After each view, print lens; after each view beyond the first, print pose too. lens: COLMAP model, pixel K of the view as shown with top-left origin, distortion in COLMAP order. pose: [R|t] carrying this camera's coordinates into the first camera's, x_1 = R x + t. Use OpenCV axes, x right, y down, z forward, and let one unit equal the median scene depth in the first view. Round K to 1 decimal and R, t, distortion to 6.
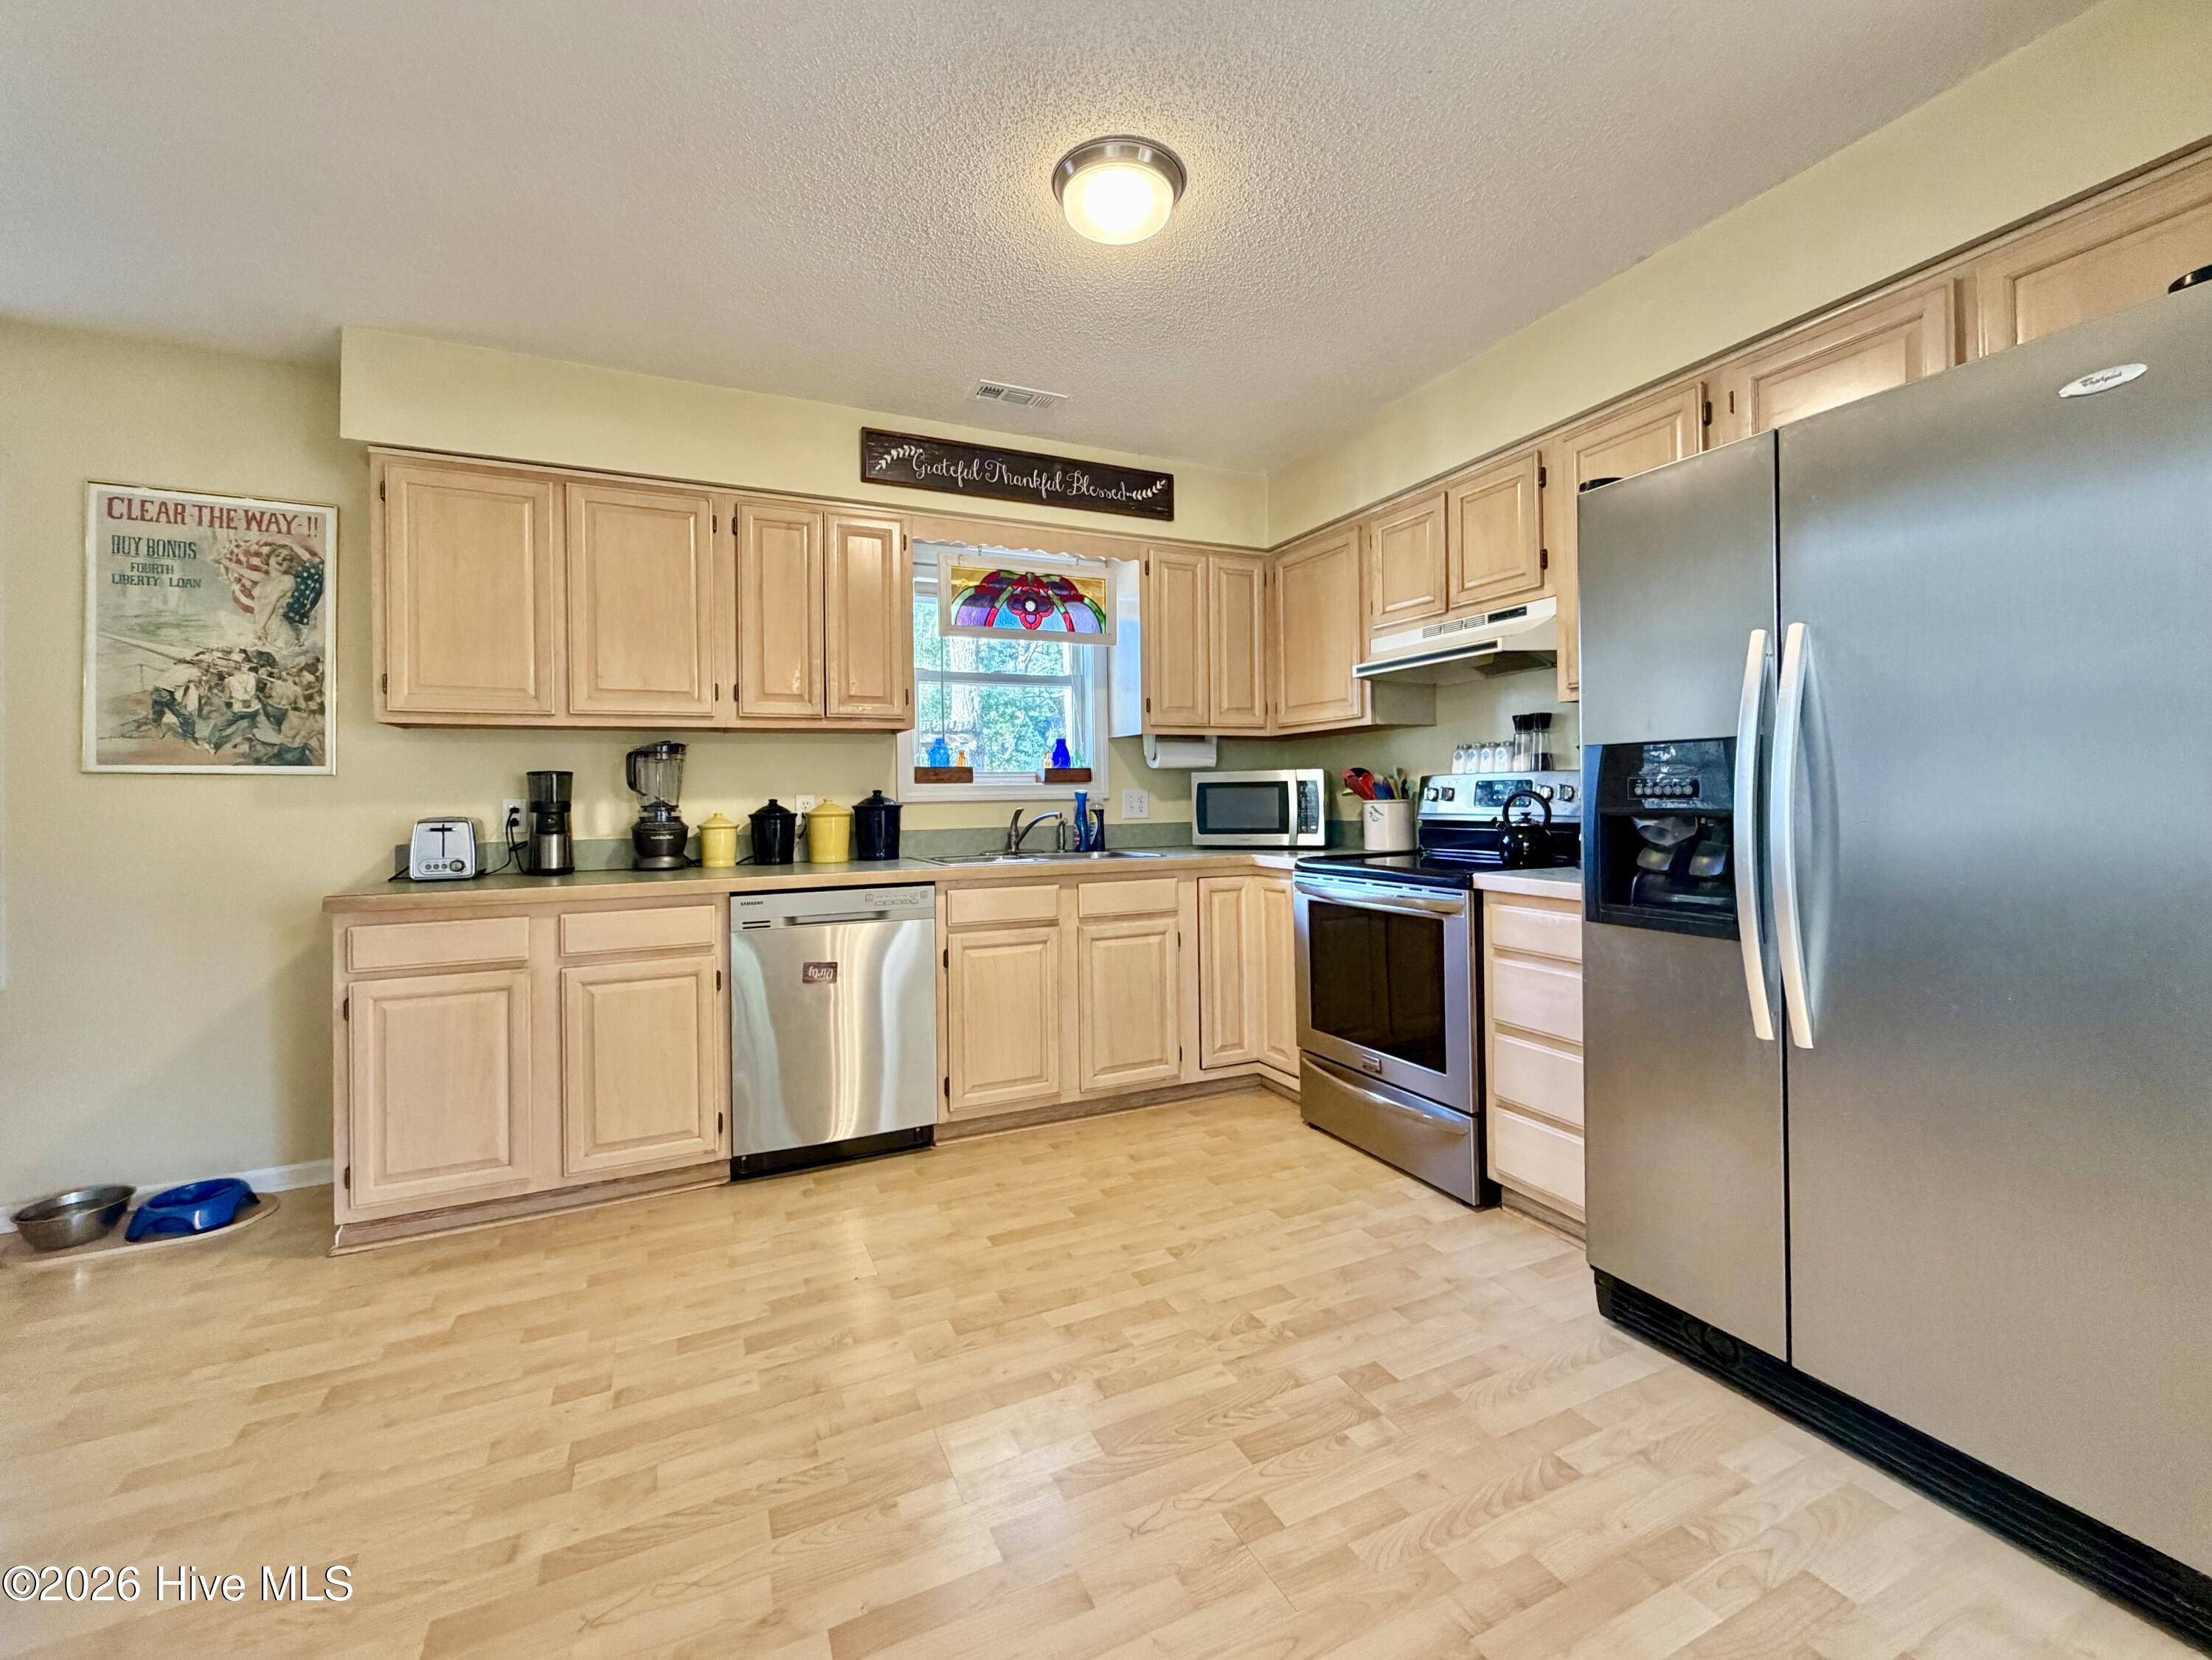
lens RADIAL K [[913.9, 0, 1100.8], [0, 913.9, 788.6], [0, 0, 1]] dist [0.000380, 0.000017]
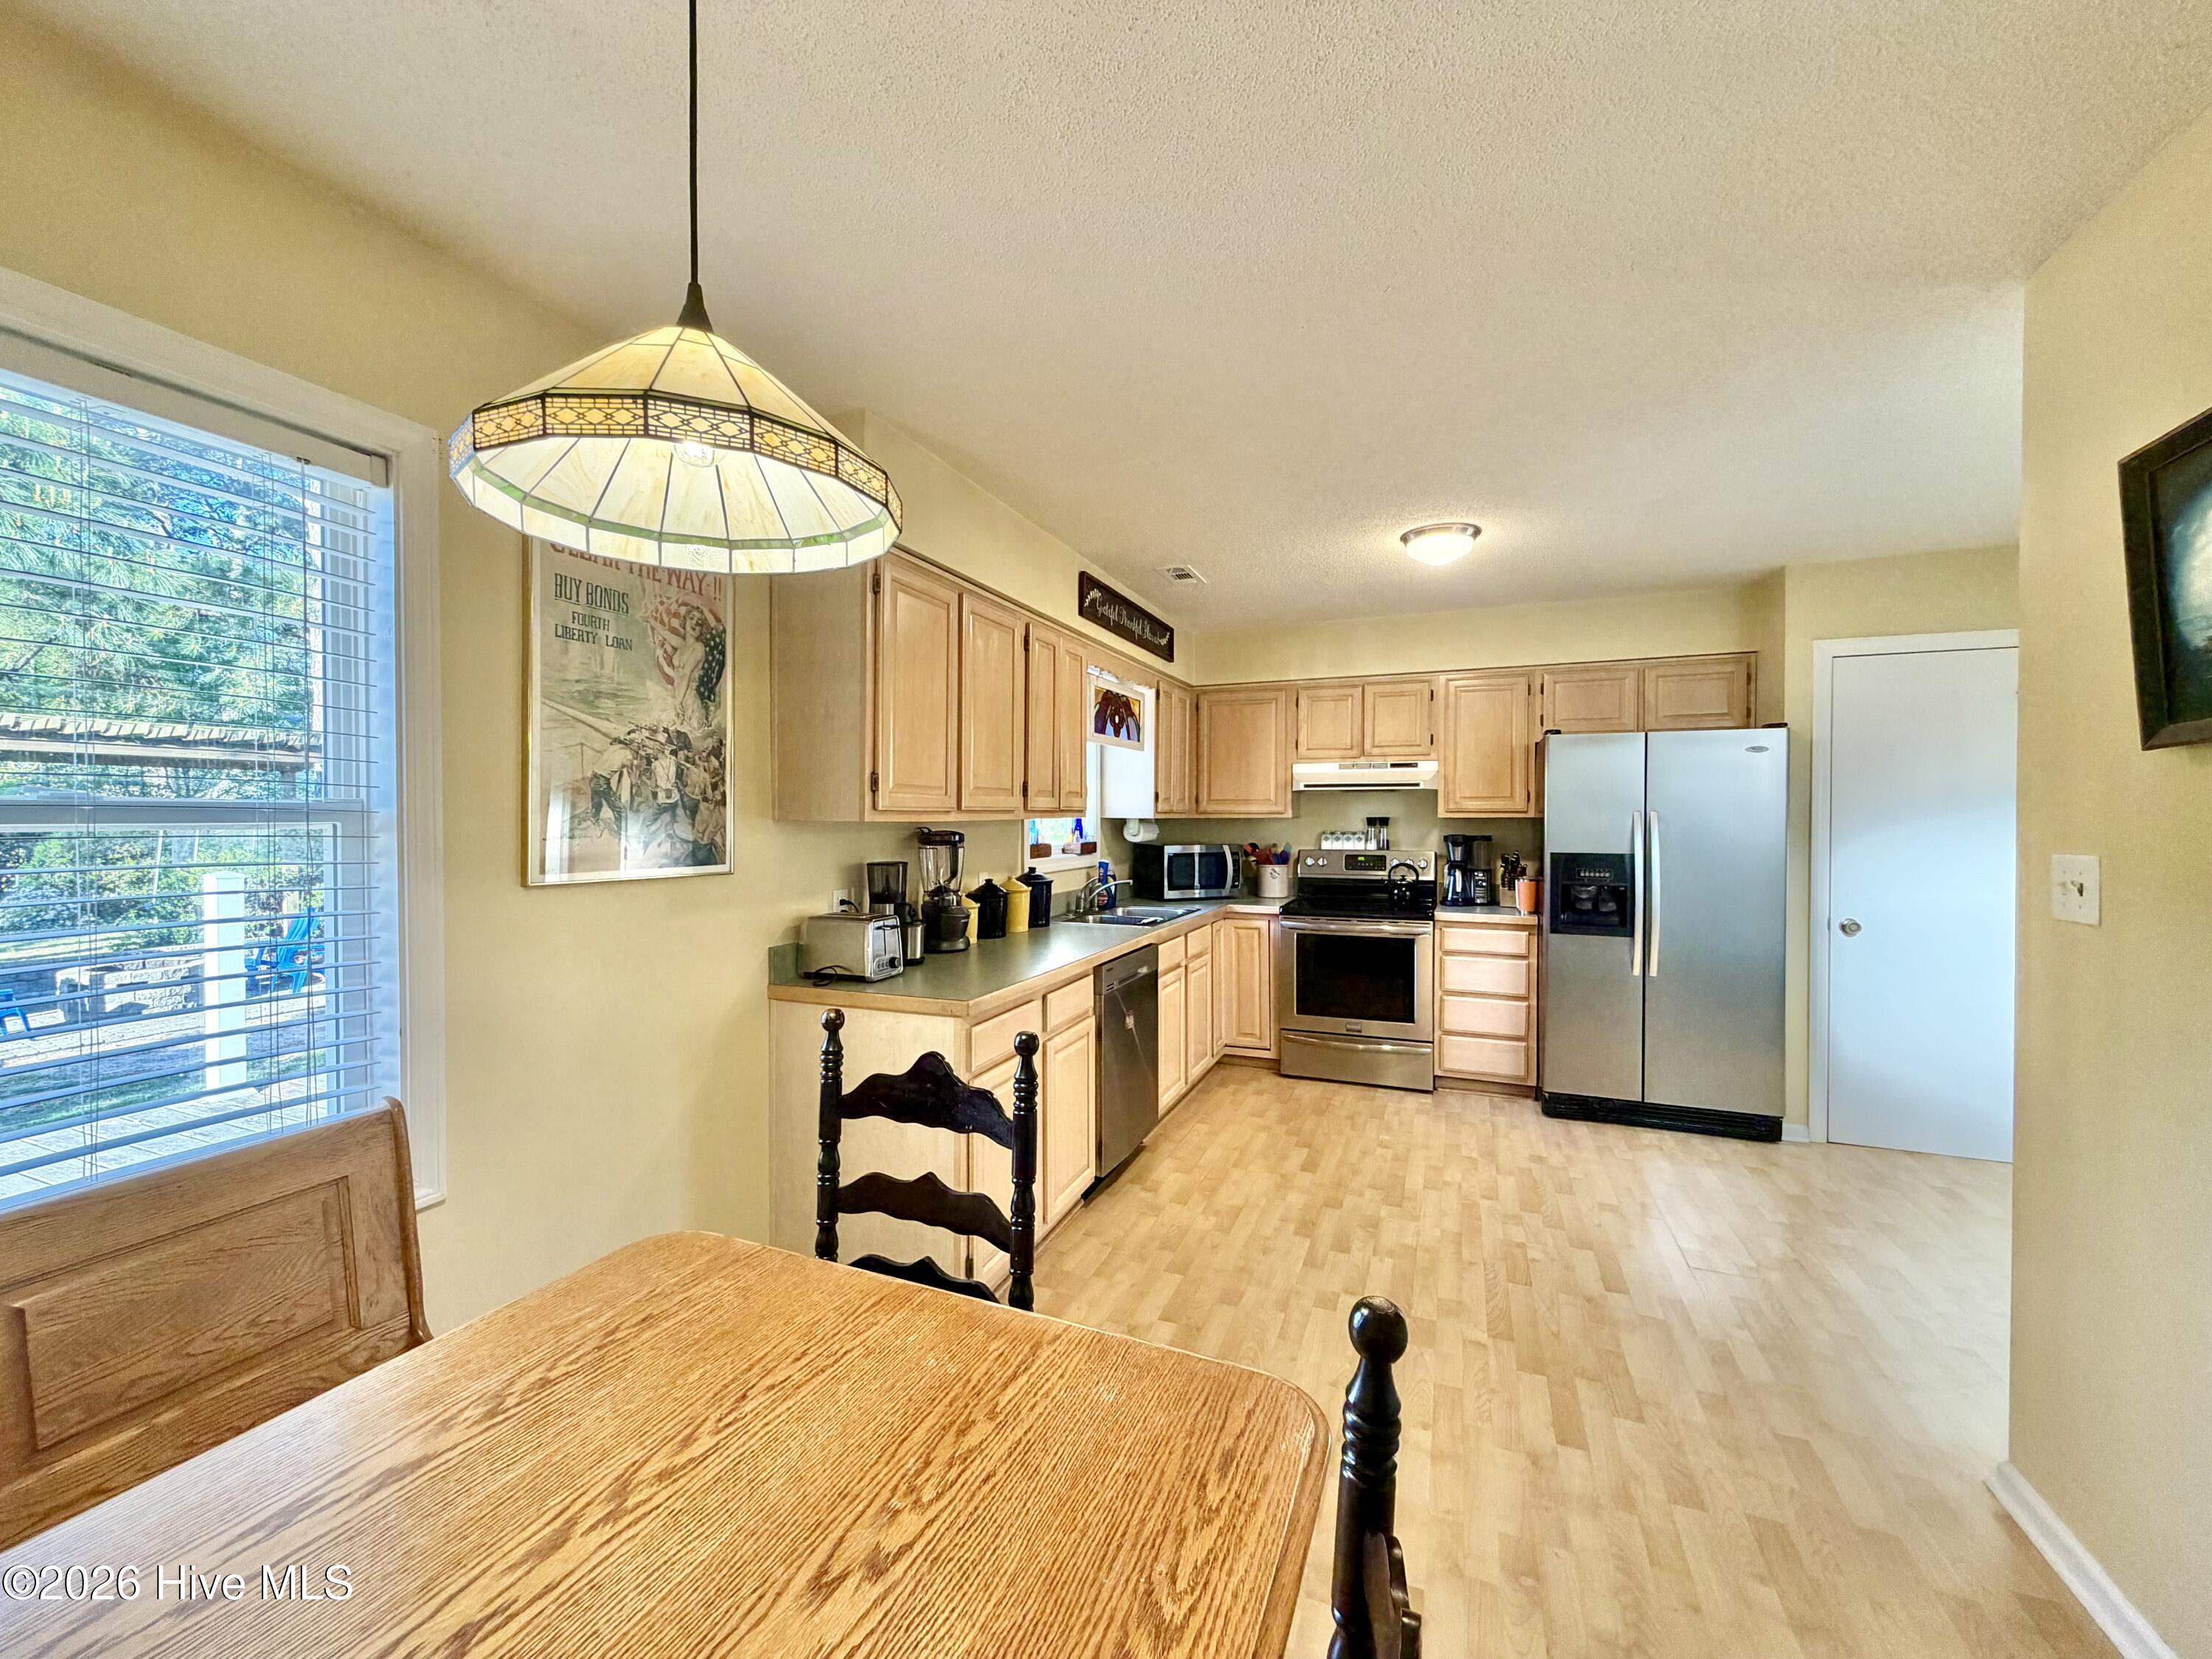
lens RADIAL K [[873.6, 0, 1106.0], [0, 873.6, 829.5], [0, 0, 1]] dist [-0.000926, -0.000059]
pose [[0.735052, 0.005699, 0.677987, -1.166772], [-0.016816, 0.999810, 0.009827, -0.073899], [-0.677802, -0.018624, 0.735009, 0.141903]]
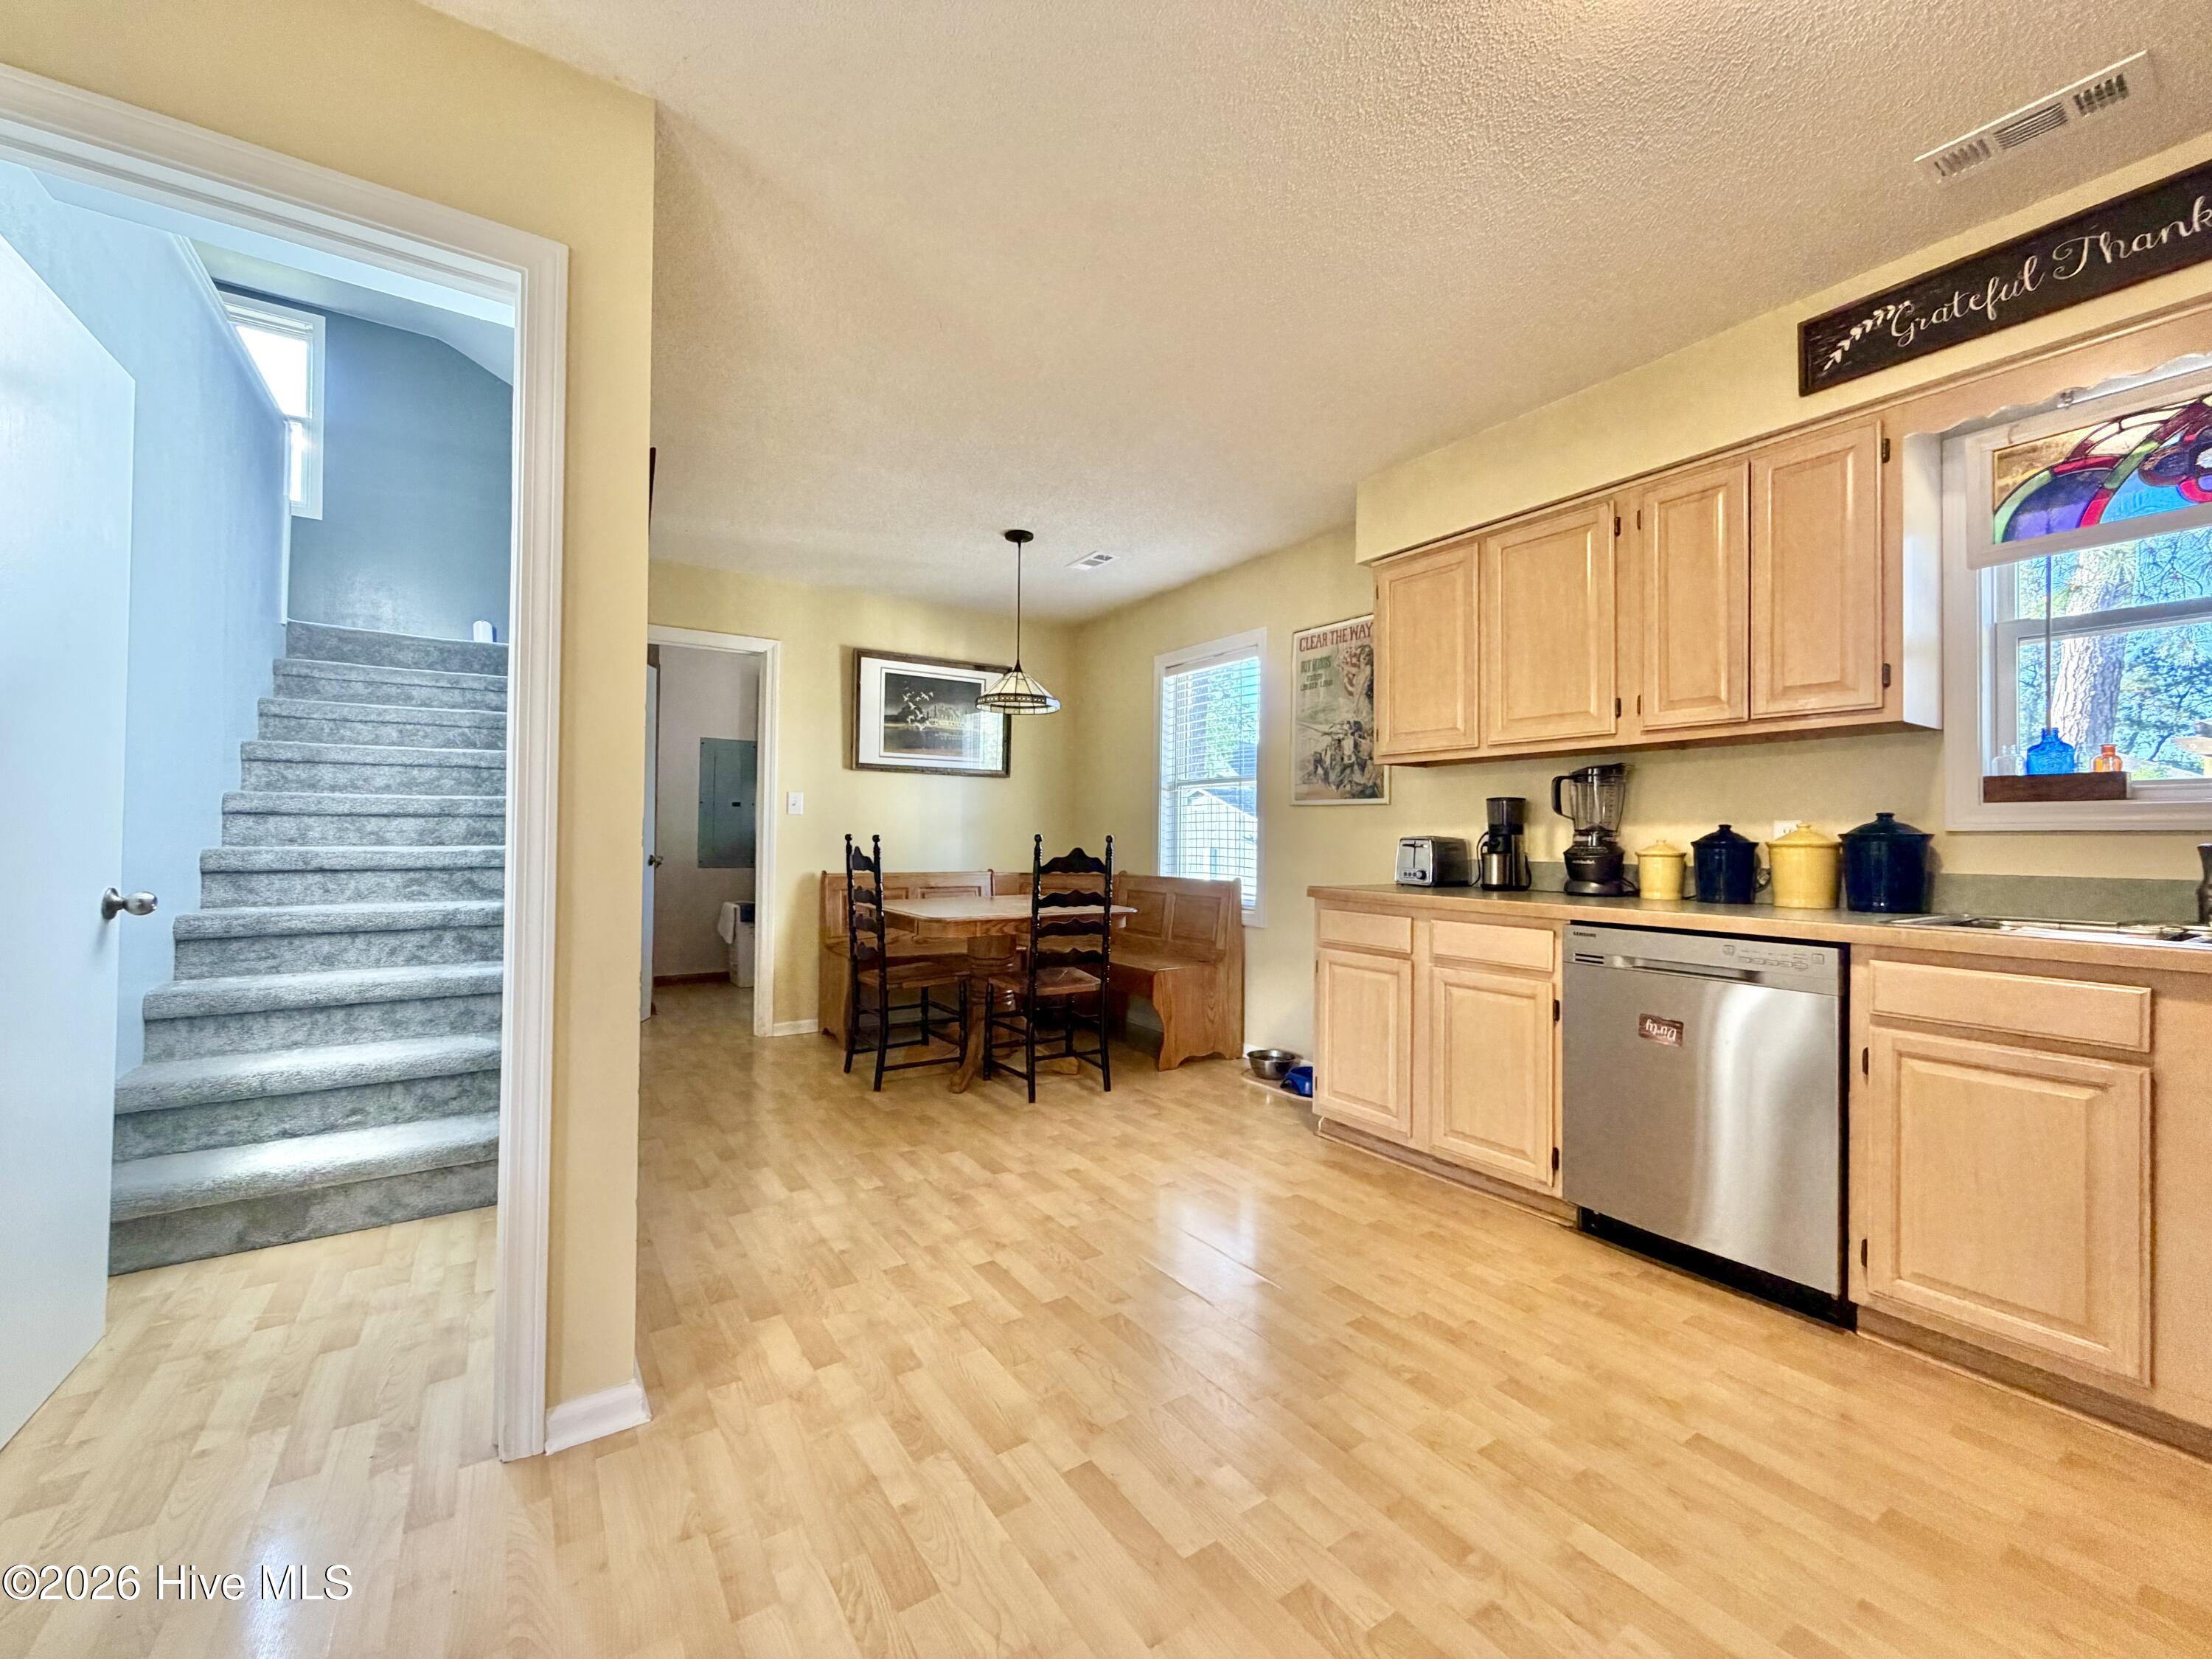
lens RADIAL K [[884.4, 0, 1097.3], [0, 884.4, 826.4], [0, 0, 1]] dist [0.000657, 0.000124]
pose [[0.150106, 0.003890, -0.988662, 0.419304], [-0.004154, 0.999986, 0.003304, 0.015446], [0.988661, 0.003611, 0.150120, 0.374831]]
